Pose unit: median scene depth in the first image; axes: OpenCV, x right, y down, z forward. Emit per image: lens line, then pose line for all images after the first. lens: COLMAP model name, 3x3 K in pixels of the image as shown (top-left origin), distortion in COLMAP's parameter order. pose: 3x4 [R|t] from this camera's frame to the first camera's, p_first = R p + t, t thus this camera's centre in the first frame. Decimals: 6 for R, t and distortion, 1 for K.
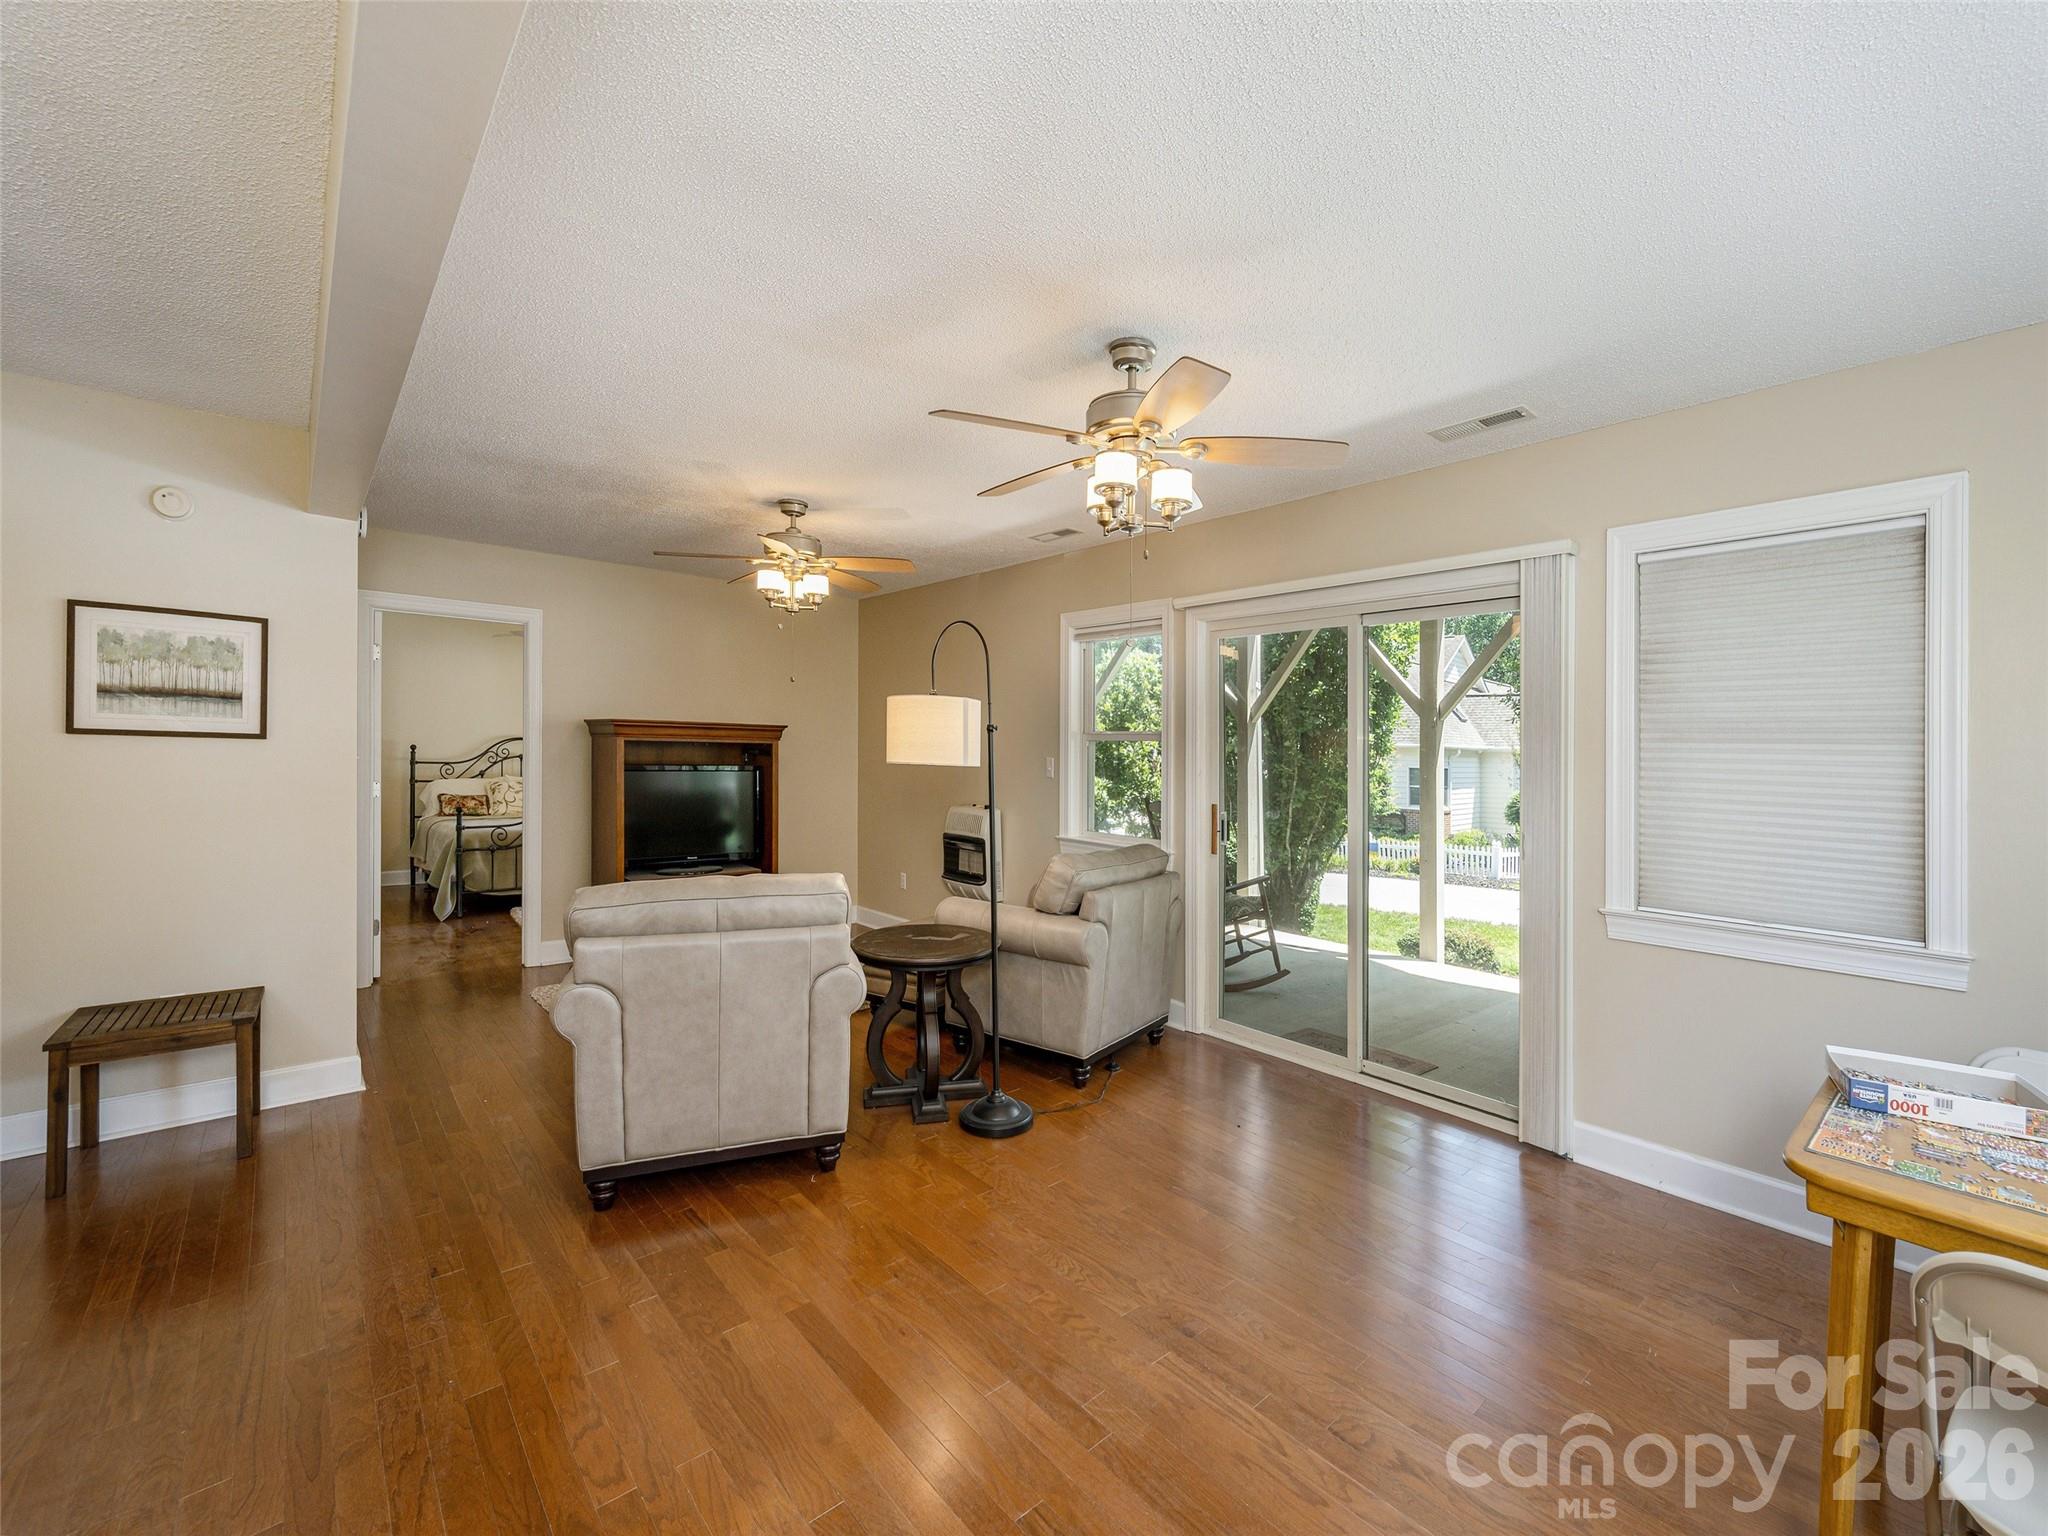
lens RADIAL K [[841.6, 0, 1014.7], [0, 841.6, 754.9], [0, 0, 1]] dist [0.009560, 0.000035]
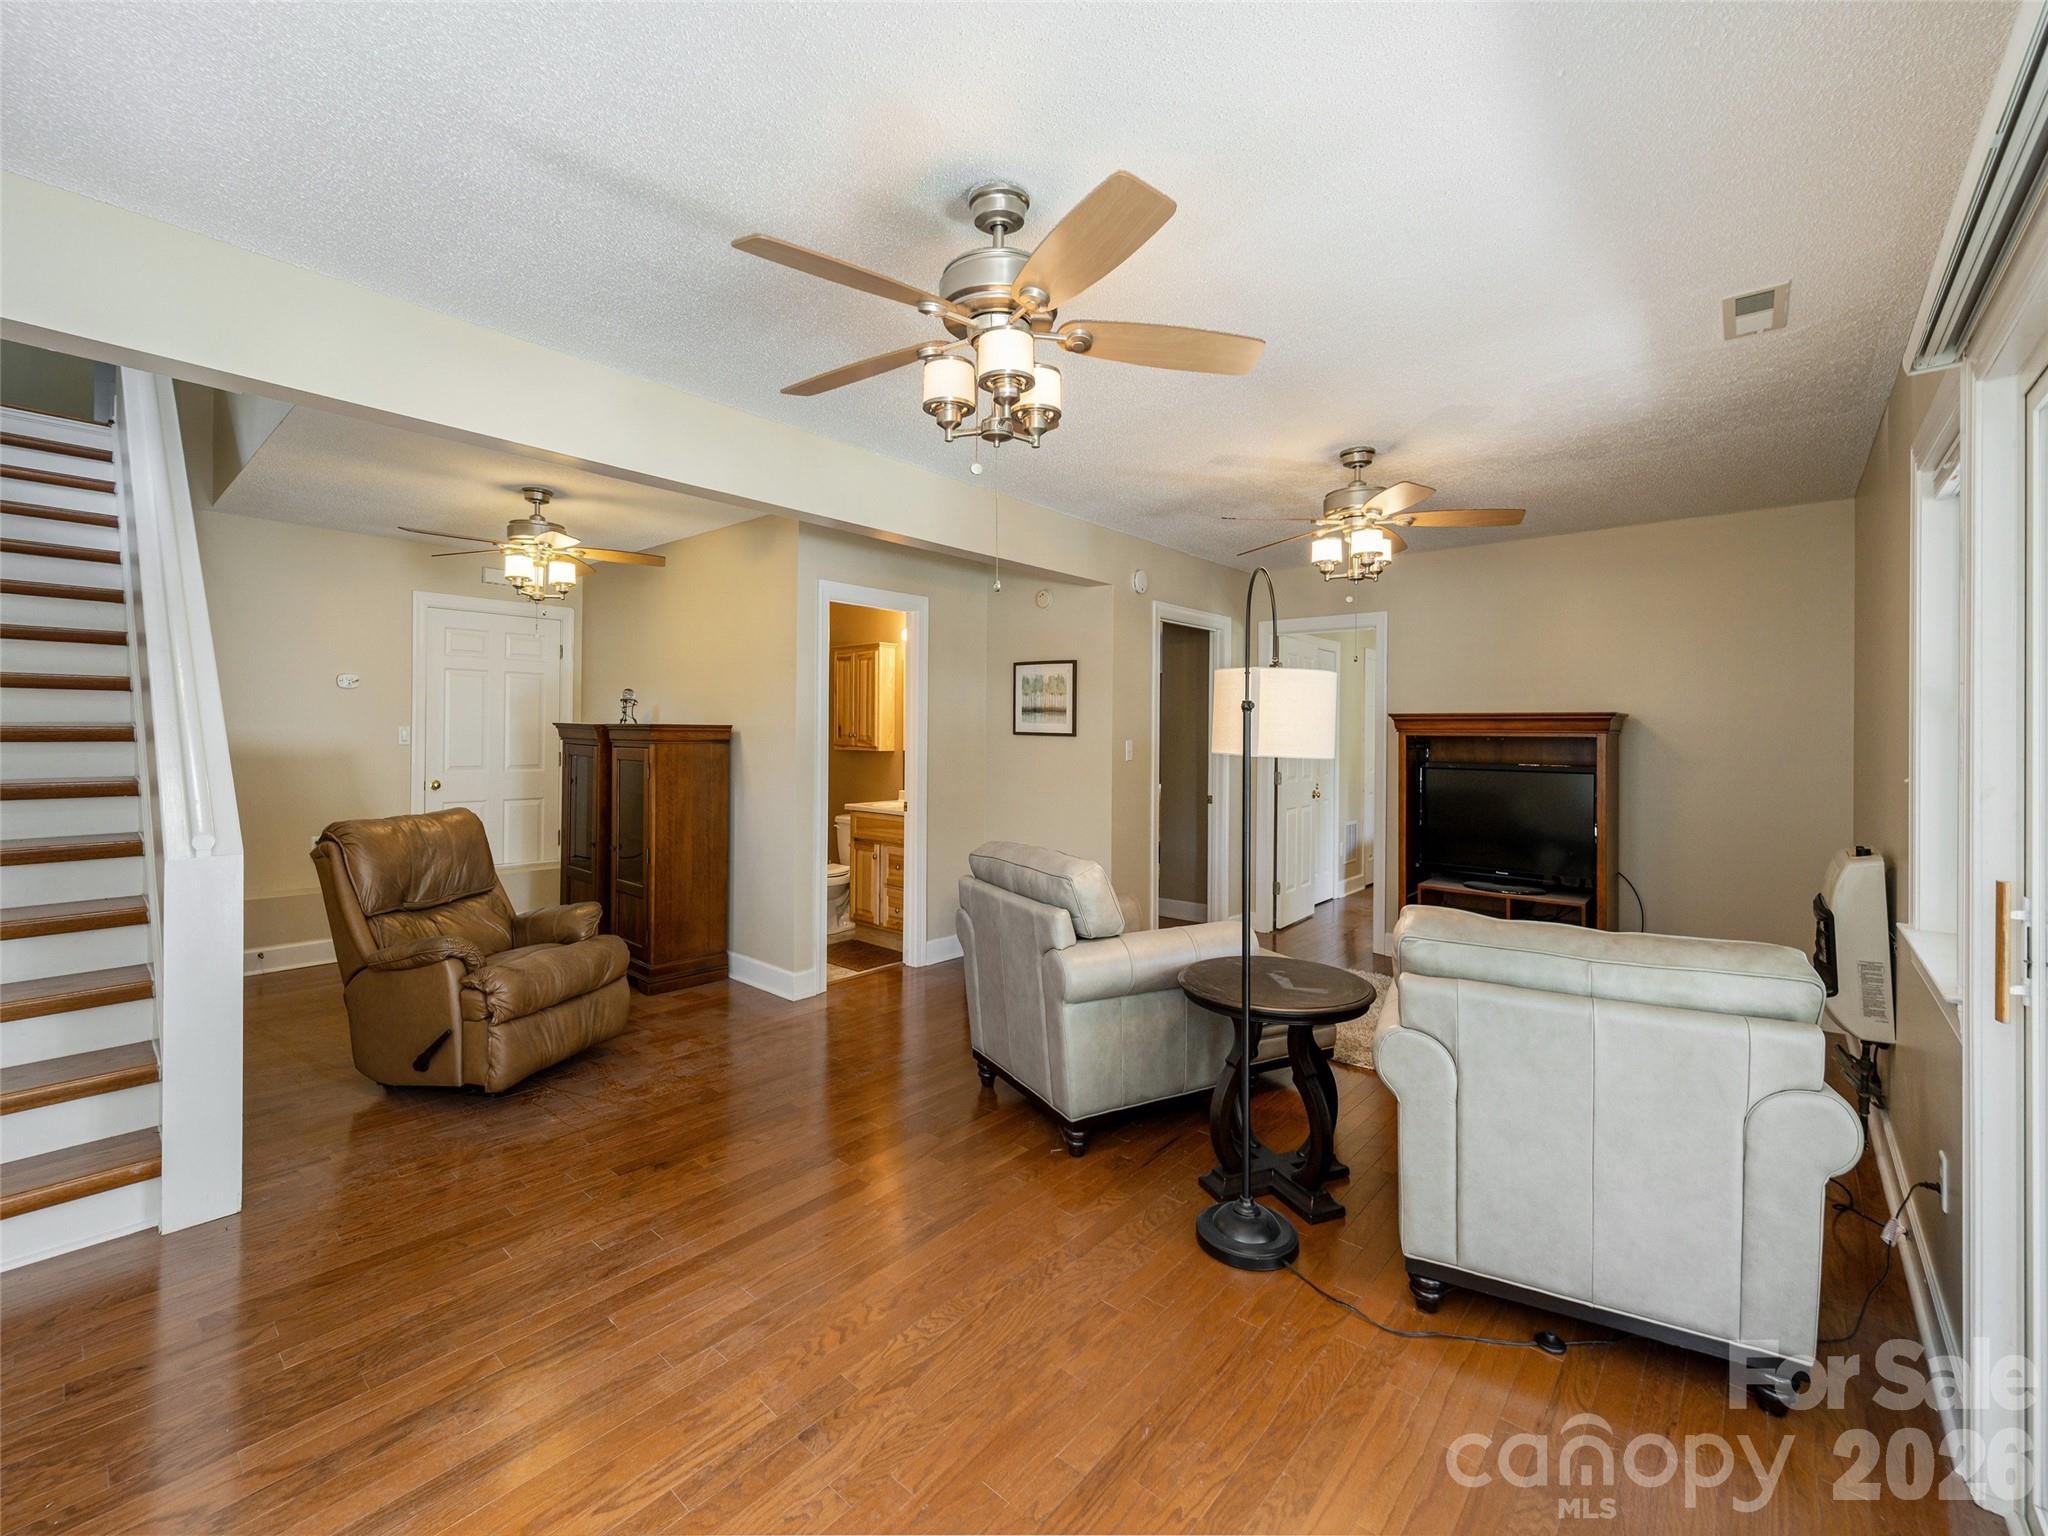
lens RADIAL K [[841.6, 0, 1024.8], [0, 841.6, 754.6], [0, 0, 1]] dist [0.009560, 0.000035]
pose [[0.164554, 0.005627, -0.986352, 0.696040], [-0.014540, 0.999889, 0.003279, 0.012105], [0.986261, 0.013802, 0.164617, 0.706826]]
